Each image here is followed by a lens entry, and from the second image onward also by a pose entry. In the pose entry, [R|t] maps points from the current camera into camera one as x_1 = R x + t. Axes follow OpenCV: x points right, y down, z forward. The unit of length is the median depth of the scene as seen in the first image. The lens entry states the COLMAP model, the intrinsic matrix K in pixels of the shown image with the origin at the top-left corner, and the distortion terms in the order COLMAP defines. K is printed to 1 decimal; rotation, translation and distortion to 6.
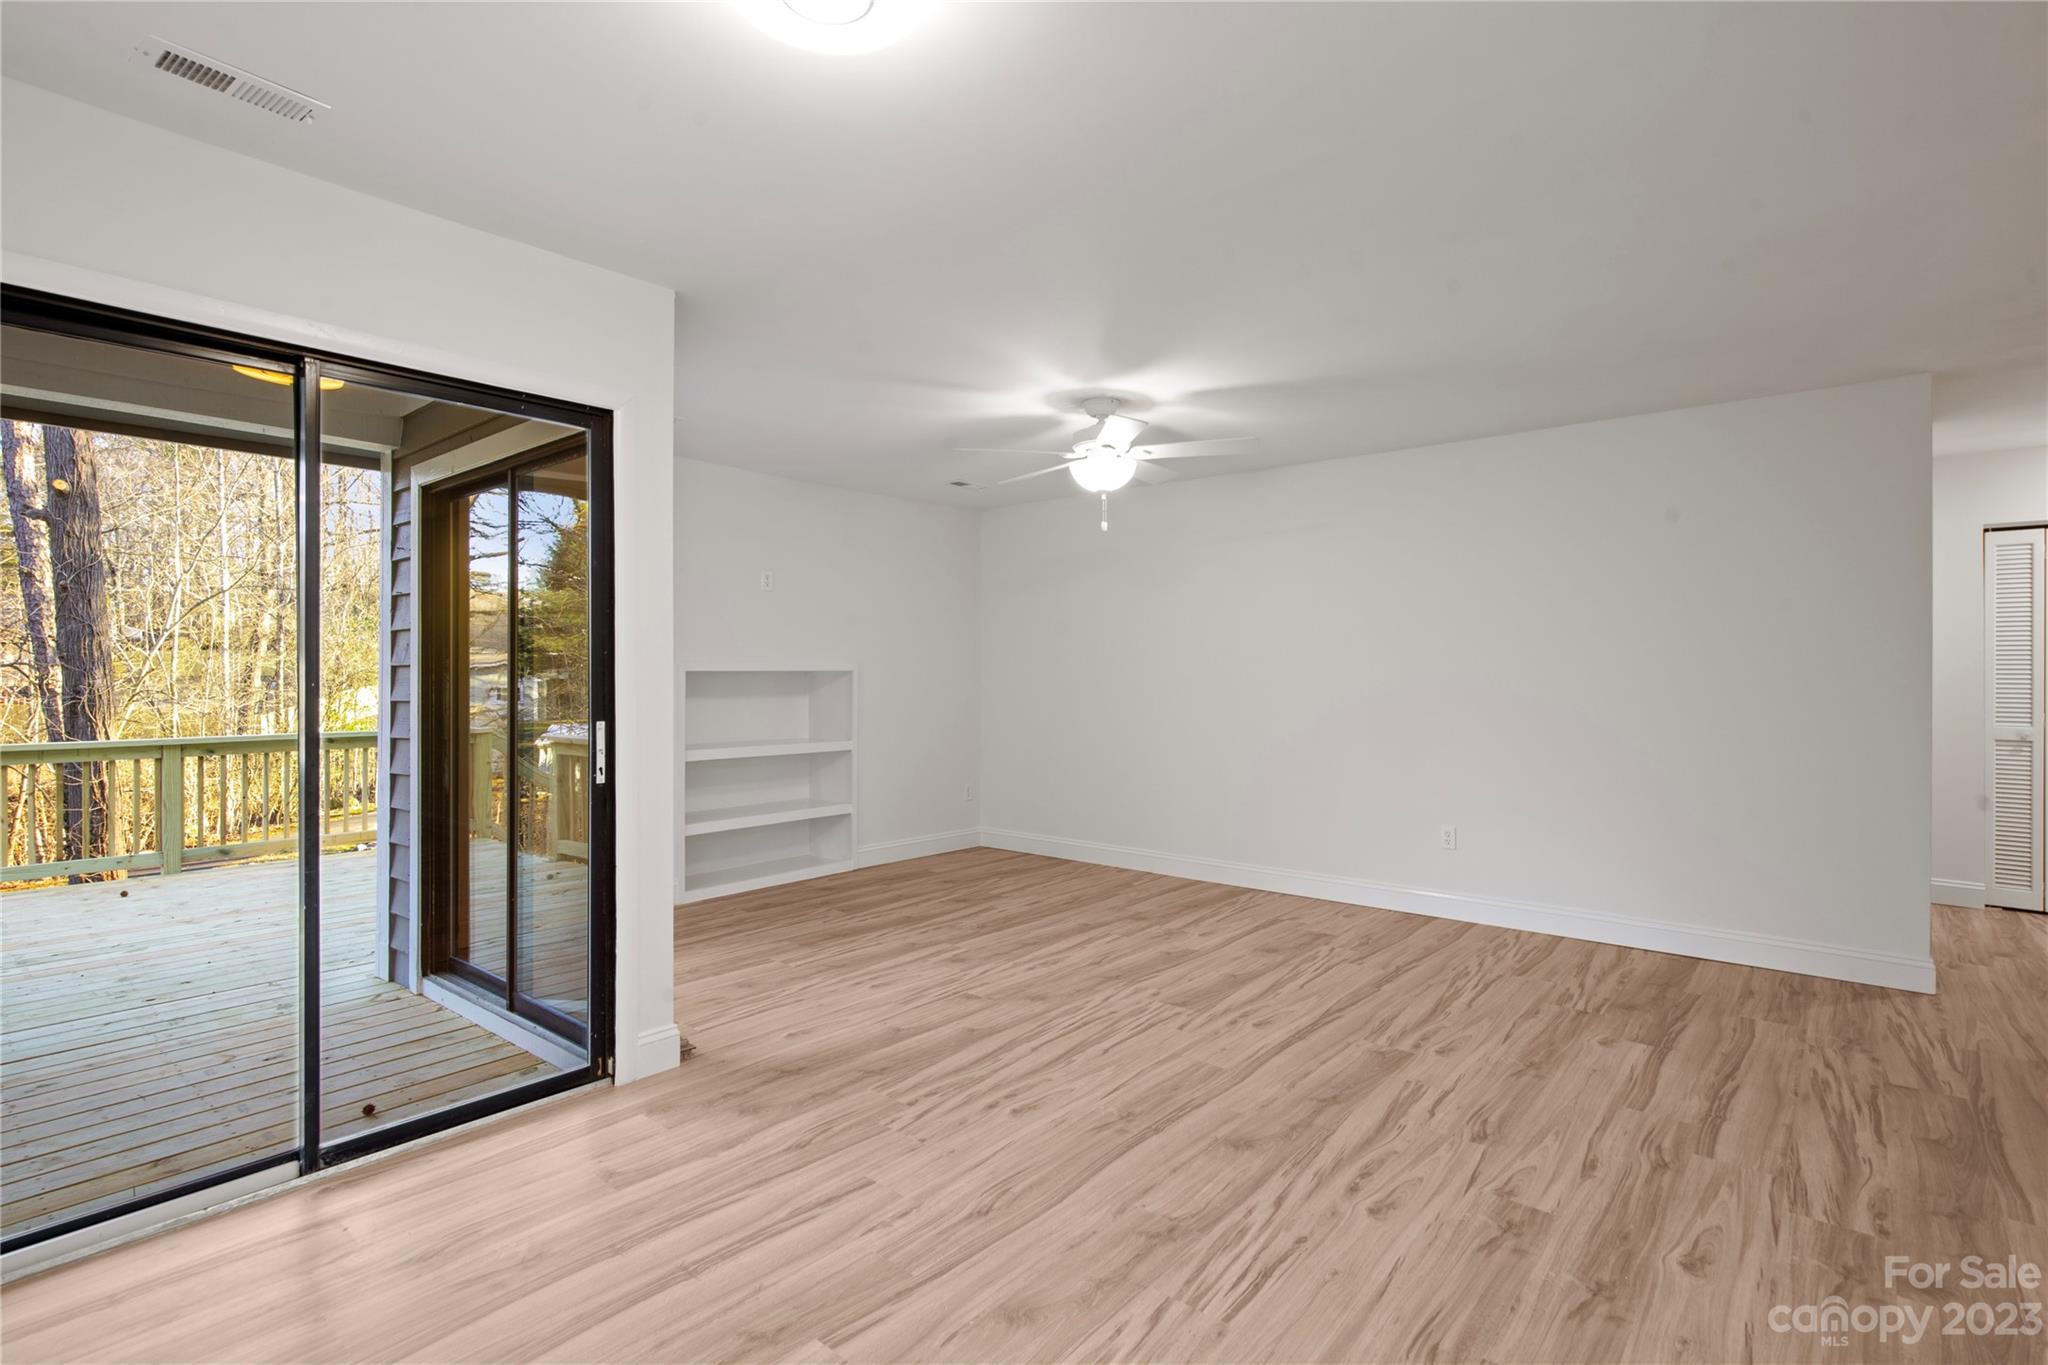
lens RADIAL K [[981.1, 0, 1012.5], [0, 981.1, 668.2], [0, 0, 1]] dist [0.000663, -0.000291]
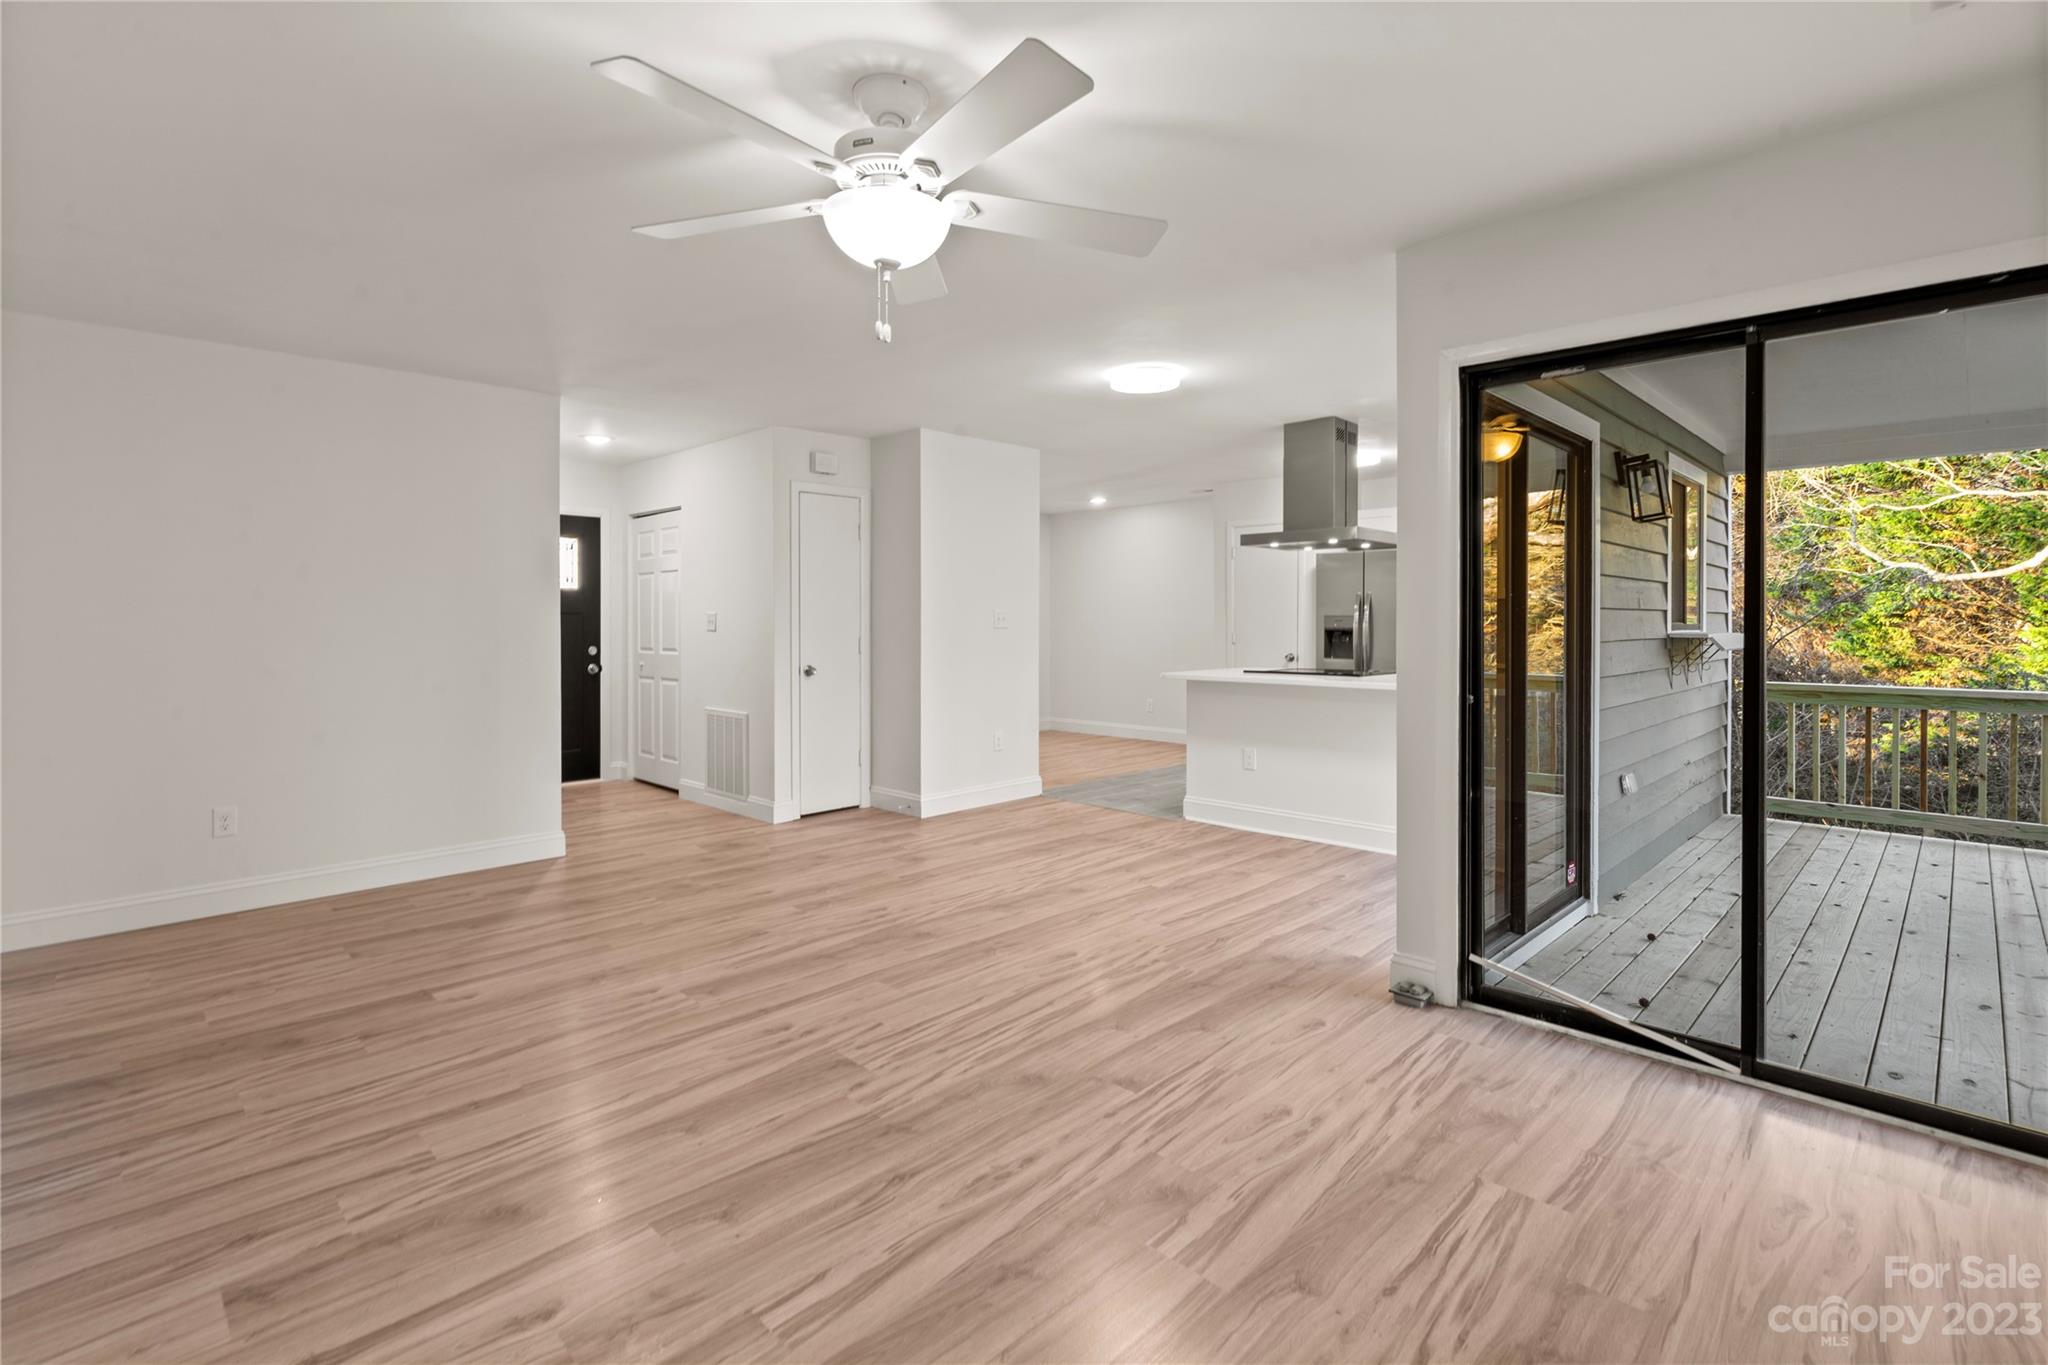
lens RADIAL K [[964.5, 0, 1011.3], [0, 964.5, 621.8], [0, 0, 1]] dist [-0.001501, 0.000192]
pose [[-0.996190, 0.002869, 0.087163, -0.020623], [0.002269, 0.999973, -0.006990, 0.012953], [-0.087181, -0.006765, -0.996170, 1.692742]]
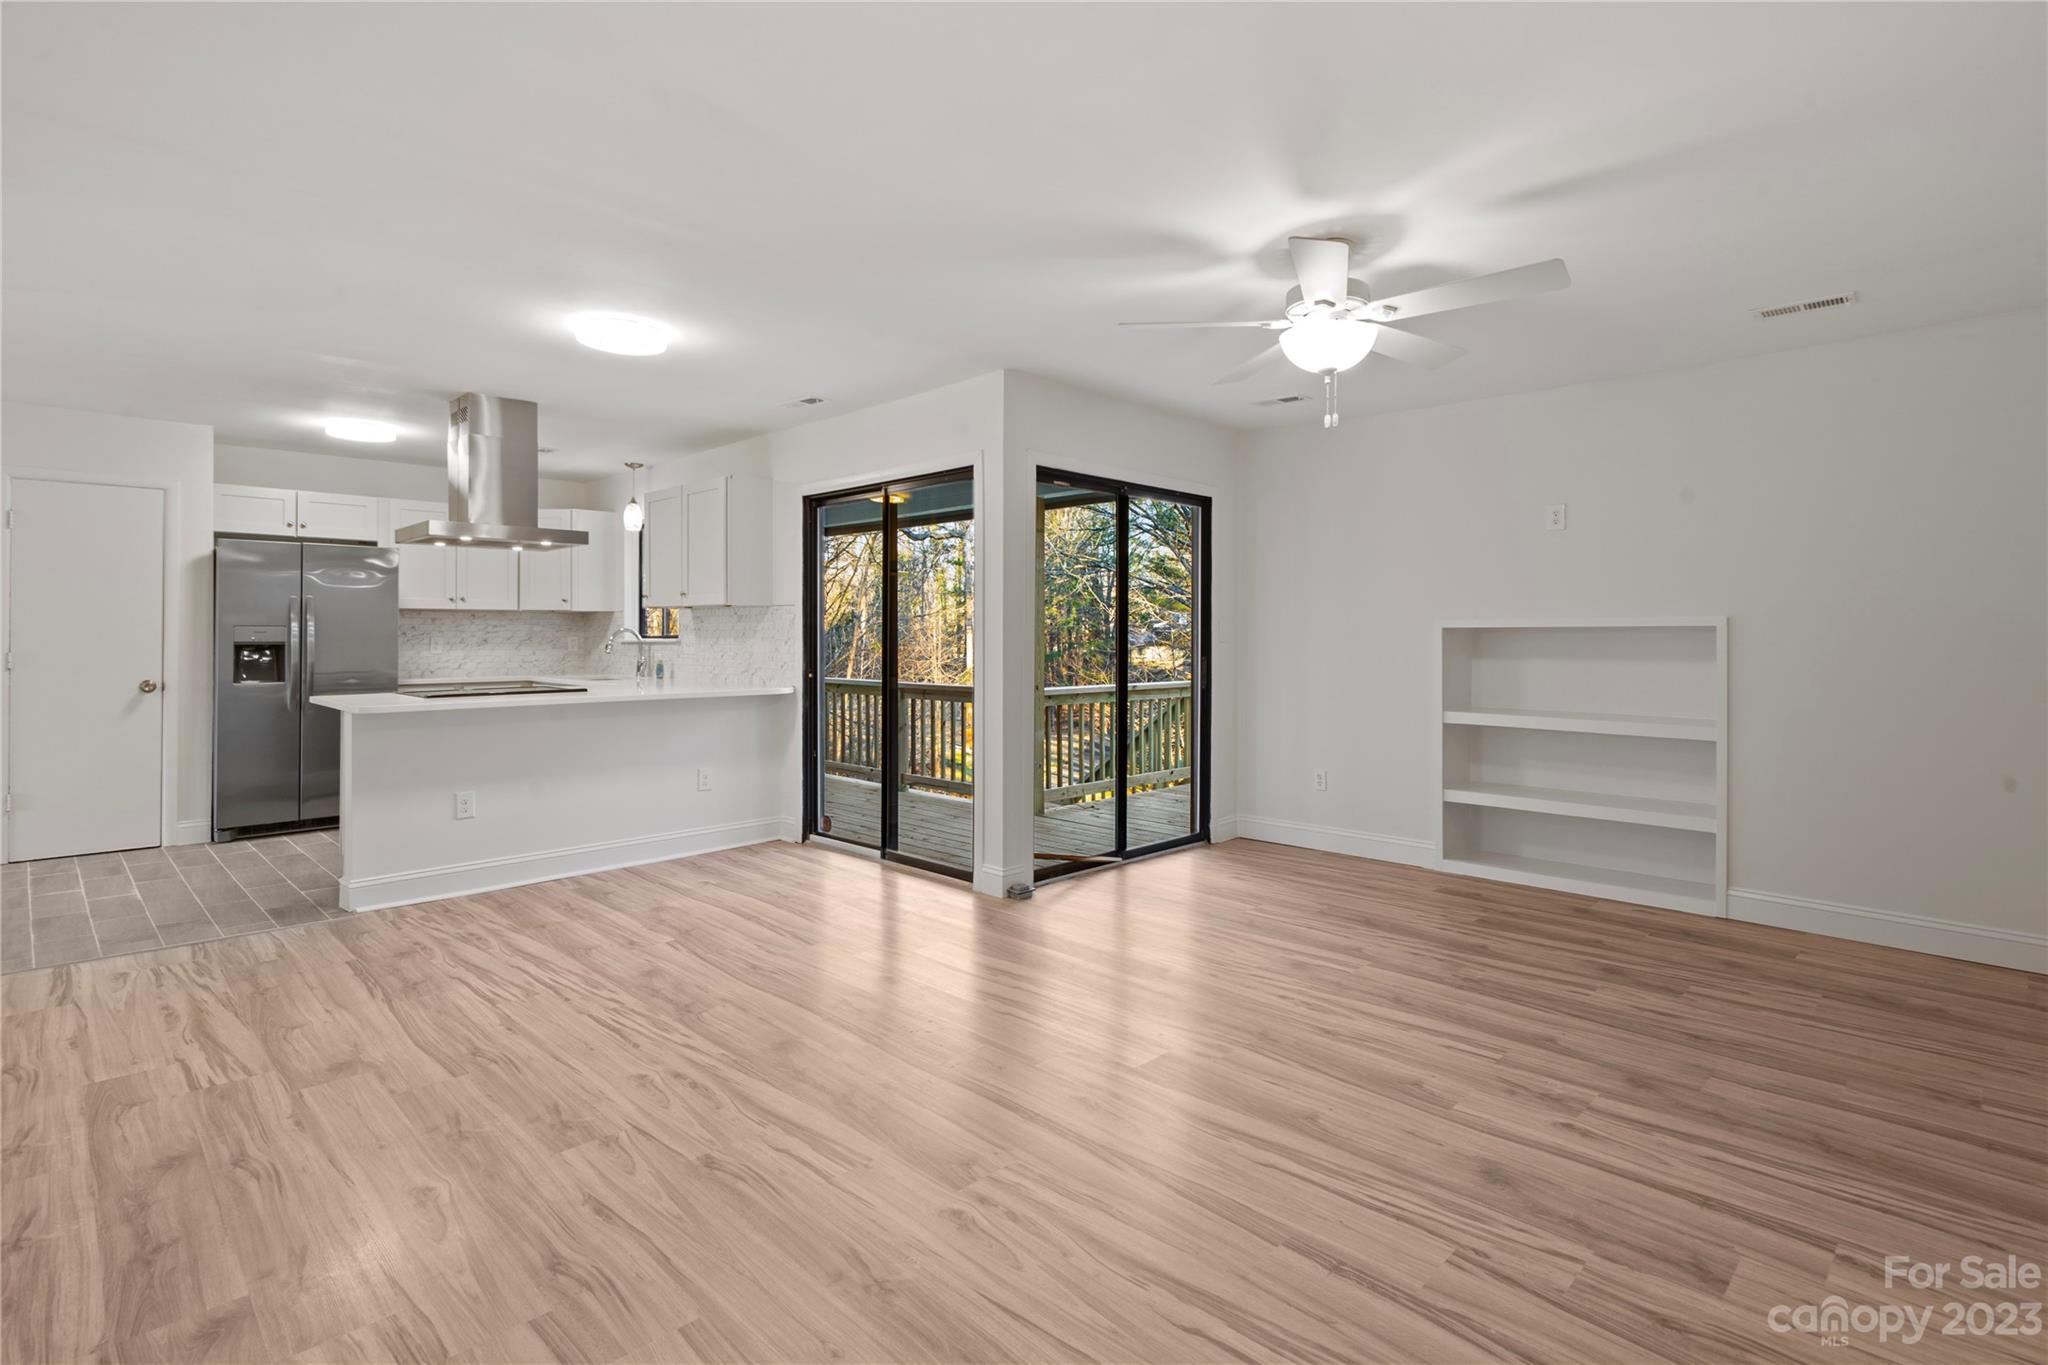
lens RADIAL K [[992.4, 0, 1026.6], [0, 992.4, 632.4], [0, 0, 1]] dist [-0.000908, 0.000425]
pose [[-0.077014, -0.001237, -0.997029, 0.929973], [0.006554, 0.999977, -0.001747, 0.009571], [0.997008, -0.006669, -0.077004, 0.944717]]
